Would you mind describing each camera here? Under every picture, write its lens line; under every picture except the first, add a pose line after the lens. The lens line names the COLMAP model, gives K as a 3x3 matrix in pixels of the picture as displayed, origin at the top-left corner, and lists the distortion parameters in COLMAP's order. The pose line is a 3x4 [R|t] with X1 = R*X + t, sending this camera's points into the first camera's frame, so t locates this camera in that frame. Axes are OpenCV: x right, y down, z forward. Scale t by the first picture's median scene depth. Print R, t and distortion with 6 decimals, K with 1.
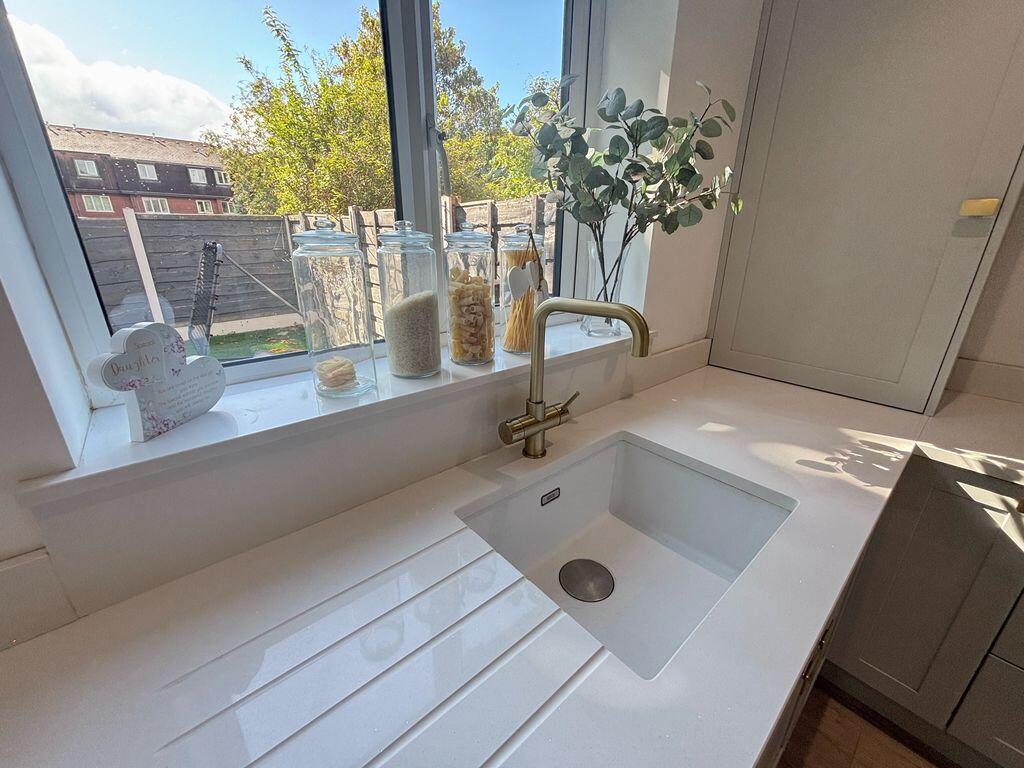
lens RADIAL K [[407.5, 0, 511.2], [0, 407.5, 385.4], [0, 0, 1]] dist [0.001200, -0.003257]
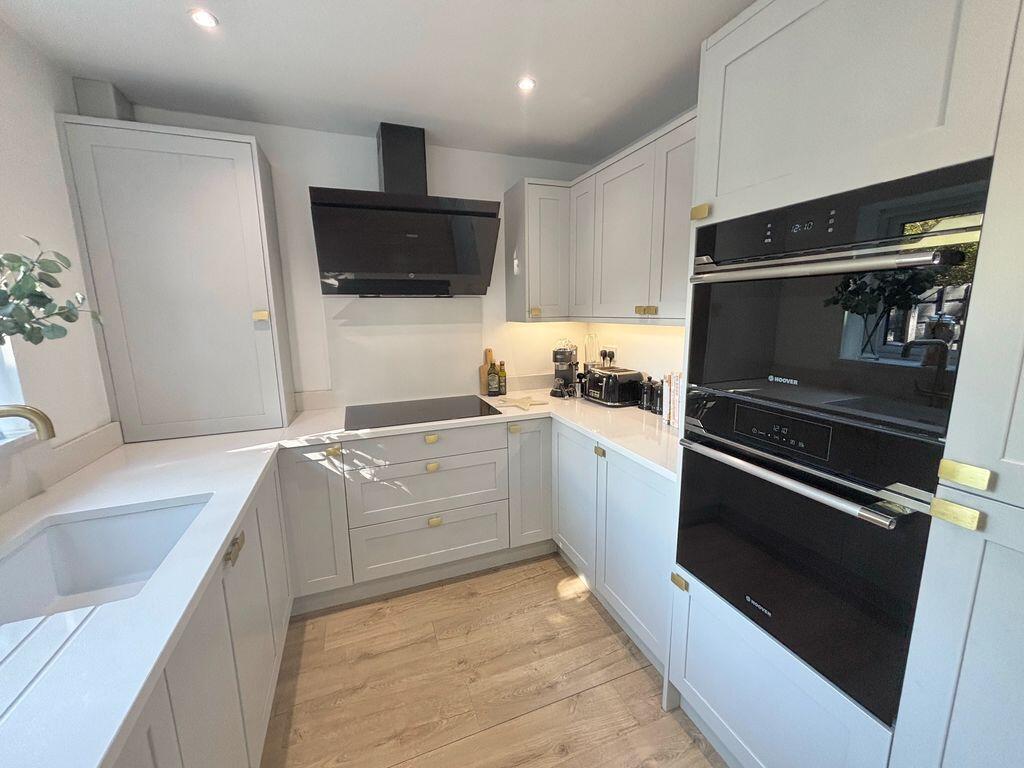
lens RADIAL K [[407.5, 0, 511.2], [0, 407.5, 385.4], [0, 0, 1]] dist [0.001200, -0.003257]
pose [[0.330940, -0.180552, 0.926218, -0.279043], [0.333559, 0.940543, 0.064163, 0.135544], [-0.882733, 0.287714, 0.371488, -0.647390]]
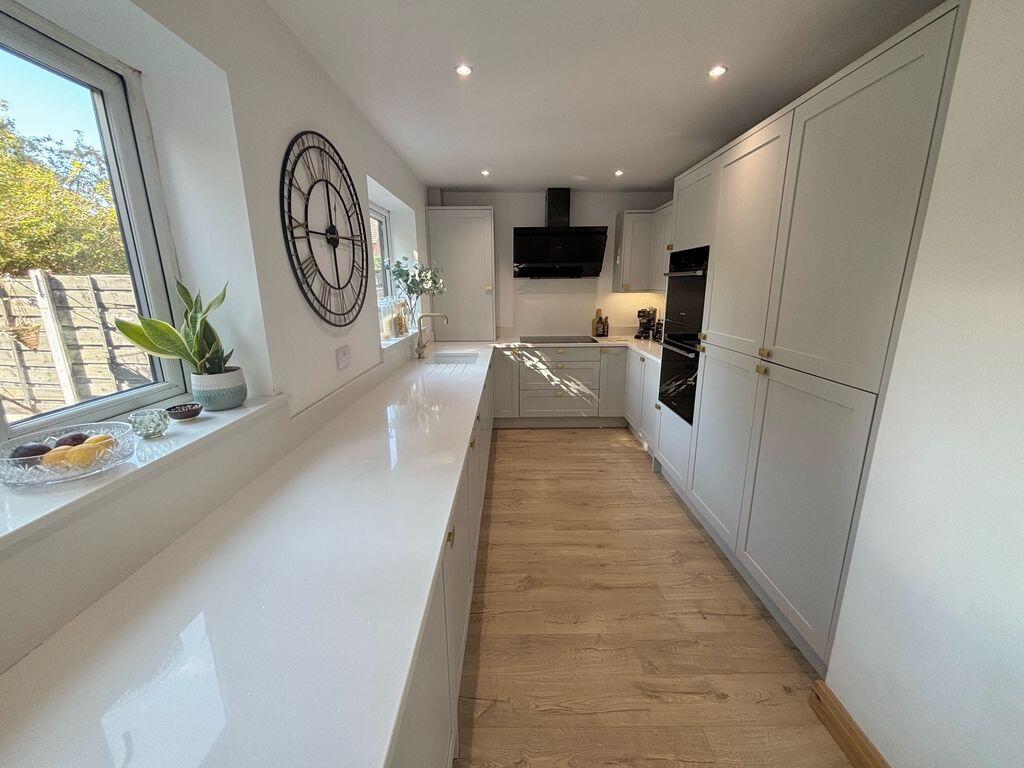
lens RADIAL K [[407.5, 0, 511.2], [0, 407.5, 385.4], [0, 0, 1]] dist [0.001200, -0.003257]
pose [[0.644626, -0.192552, 0.739852, -2.003071], [0.269577, 0.962851, 0.015710, 0.524700], [-0.715392, 0.189320, 0.672586, -1.806321]]
